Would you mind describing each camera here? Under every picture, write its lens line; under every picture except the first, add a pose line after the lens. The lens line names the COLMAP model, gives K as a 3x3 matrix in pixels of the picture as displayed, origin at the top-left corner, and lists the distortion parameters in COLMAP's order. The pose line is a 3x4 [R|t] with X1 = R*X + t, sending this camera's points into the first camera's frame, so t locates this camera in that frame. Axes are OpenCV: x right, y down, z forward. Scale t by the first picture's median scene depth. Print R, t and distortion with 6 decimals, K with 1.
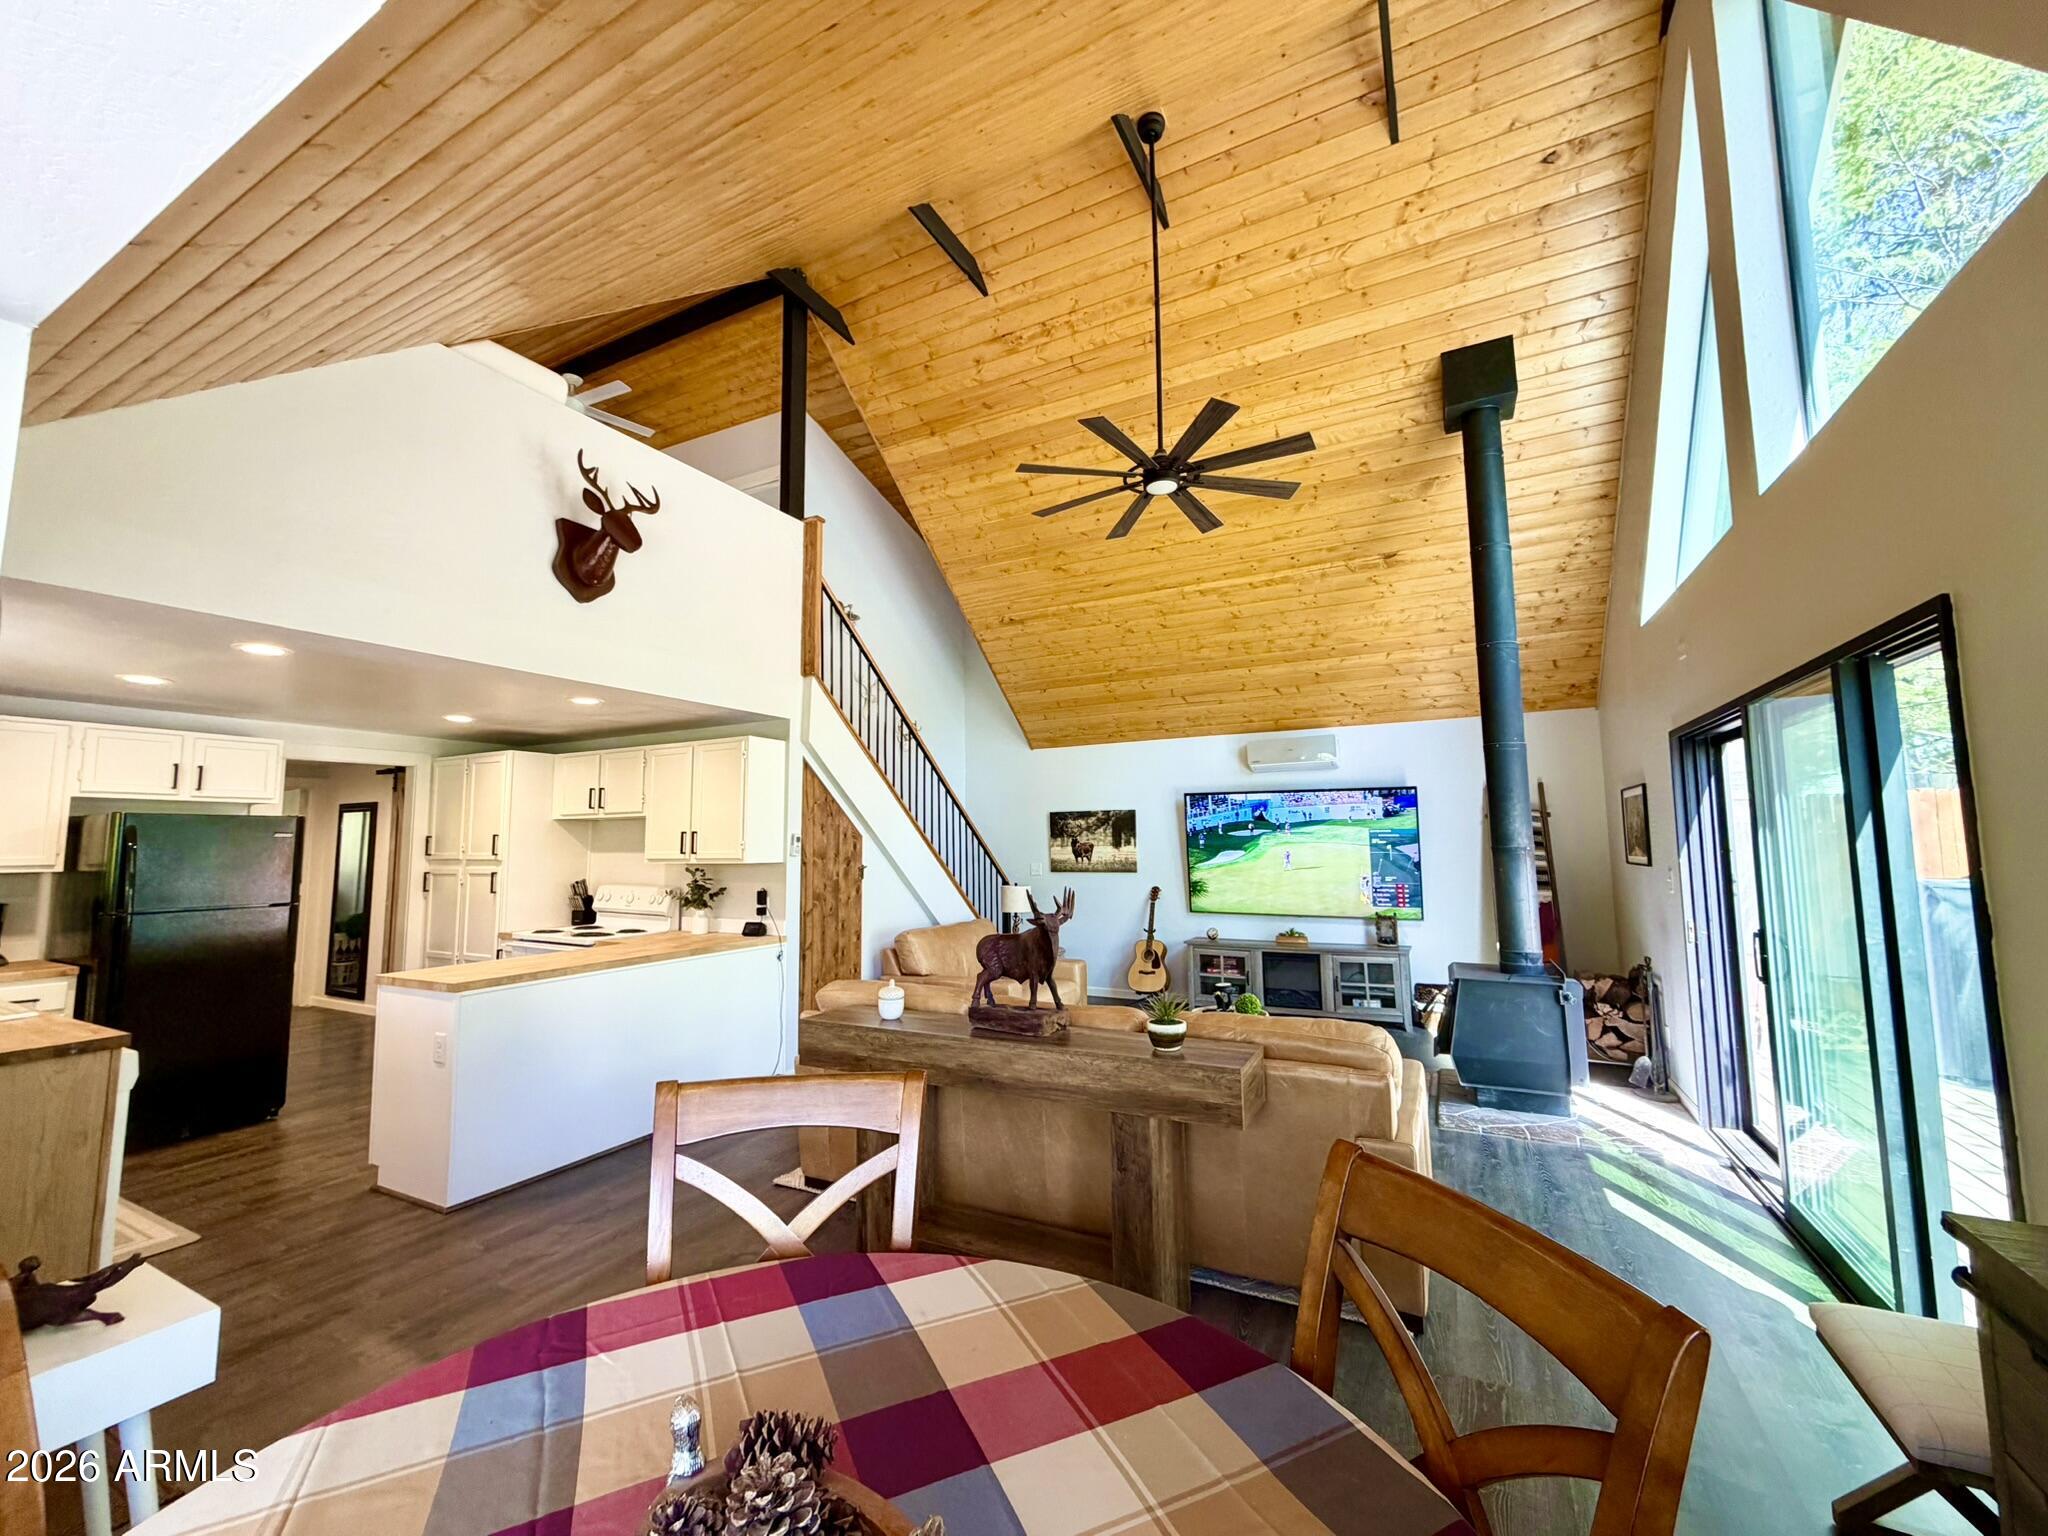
lens RADIAL K [[815.6, 0, 1019.0], [0, 815.6, 764.8], [0, 0, 1]] dist [0.000498, 0.000189]
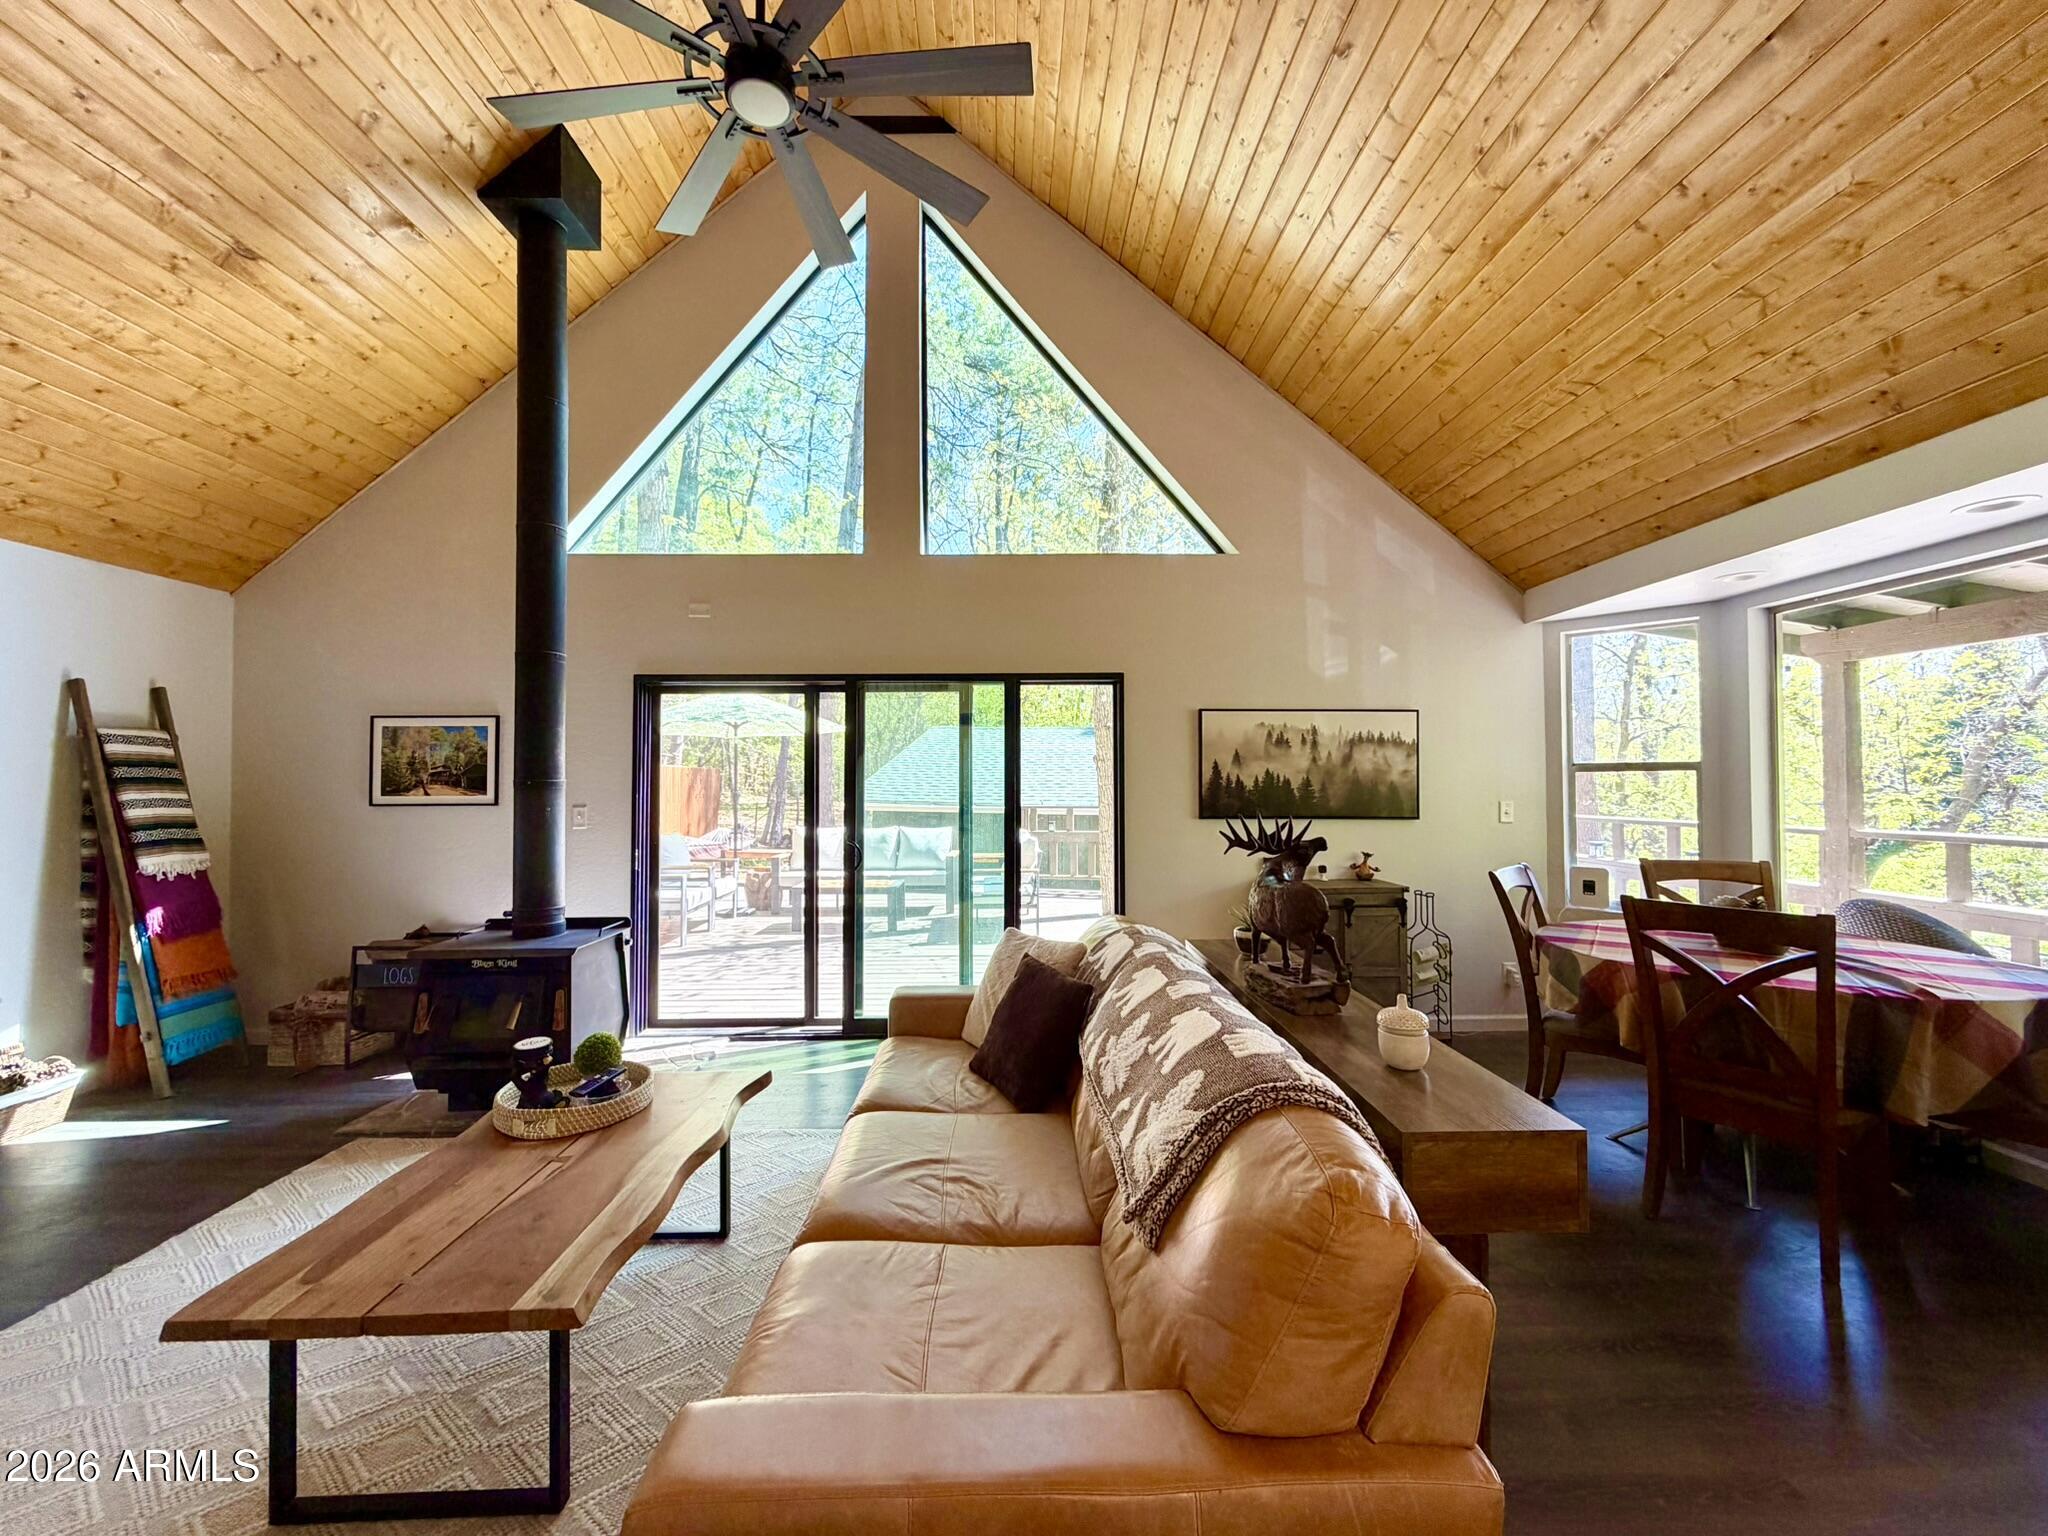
lens RADIAL K [[814.2, 0, 1019.5], [0, 814.2, 764.7], [0, 0, 1]] dist [0.000679, -0.000067]
pose [[-0.480310, 0.034055, 0.876437, -0.285019], [-0.075393, 0.993944, -0.079939, 0.096953], [-0.873852, -0.104473, -0.474834, 0.831662]]
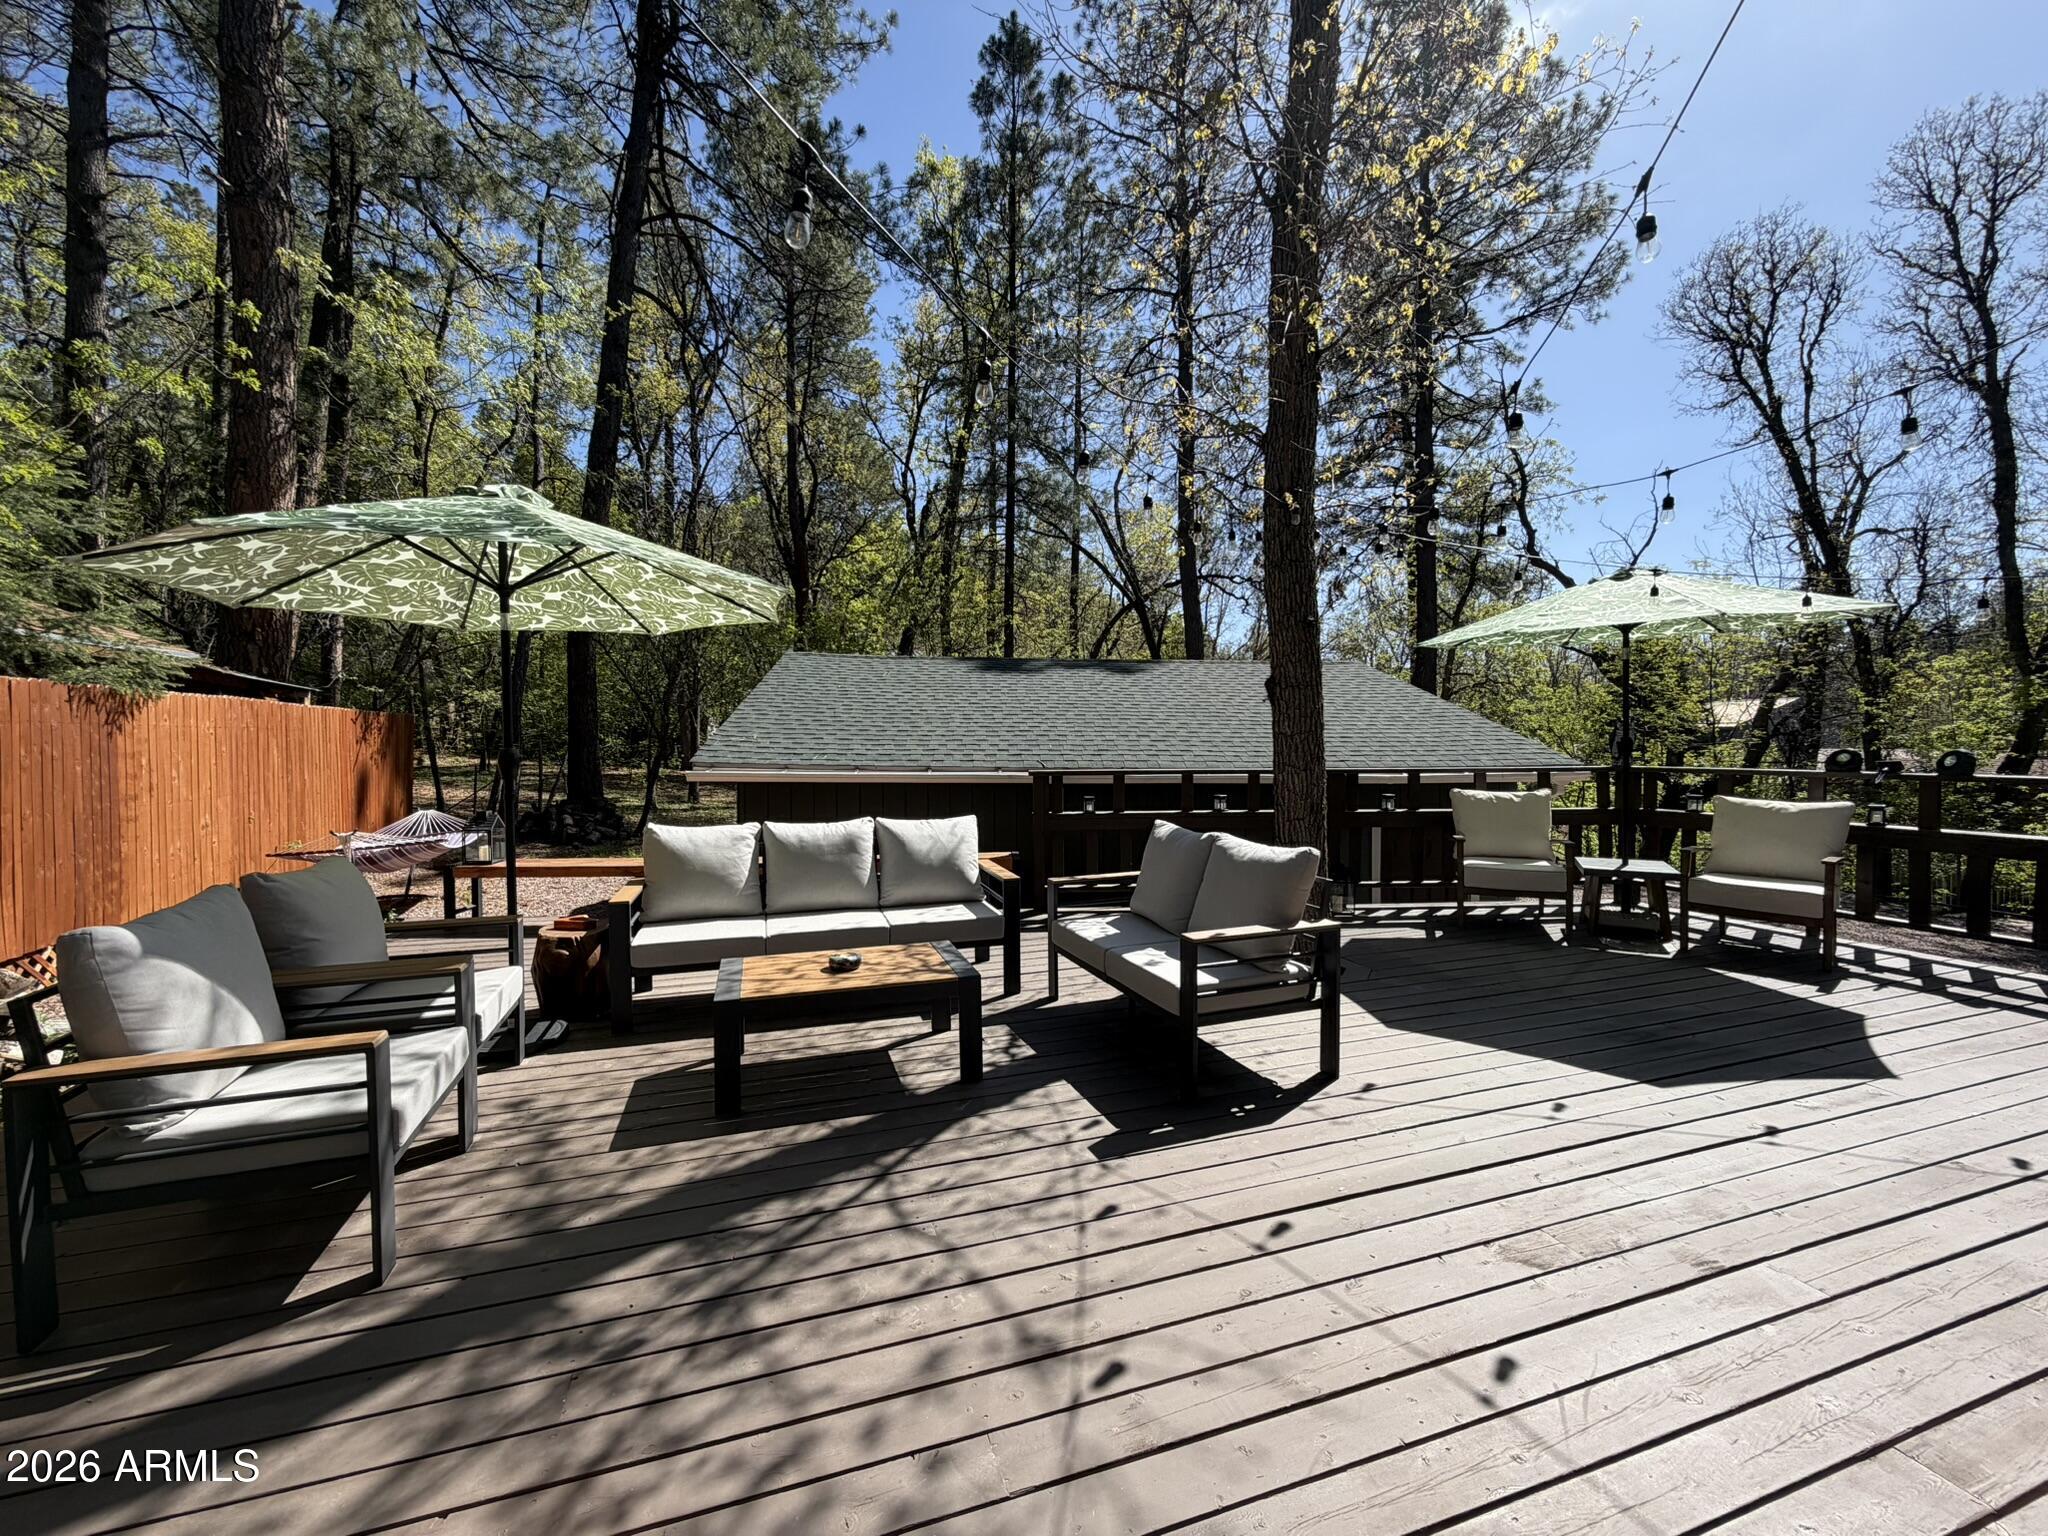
lens RADIAL K [[815.6, 0, 1019.0], [0, 815.6, 764.8], [0, 0, 1]] dist [0.000498, 0.000189]
pose [[-0.719380, -0.007800, 0.694573, 0.658505], [-0.053850, 0.997554, -0.044571, 0.083295], [-0.692526, -0.069466, -0.718040, 0.737229]]
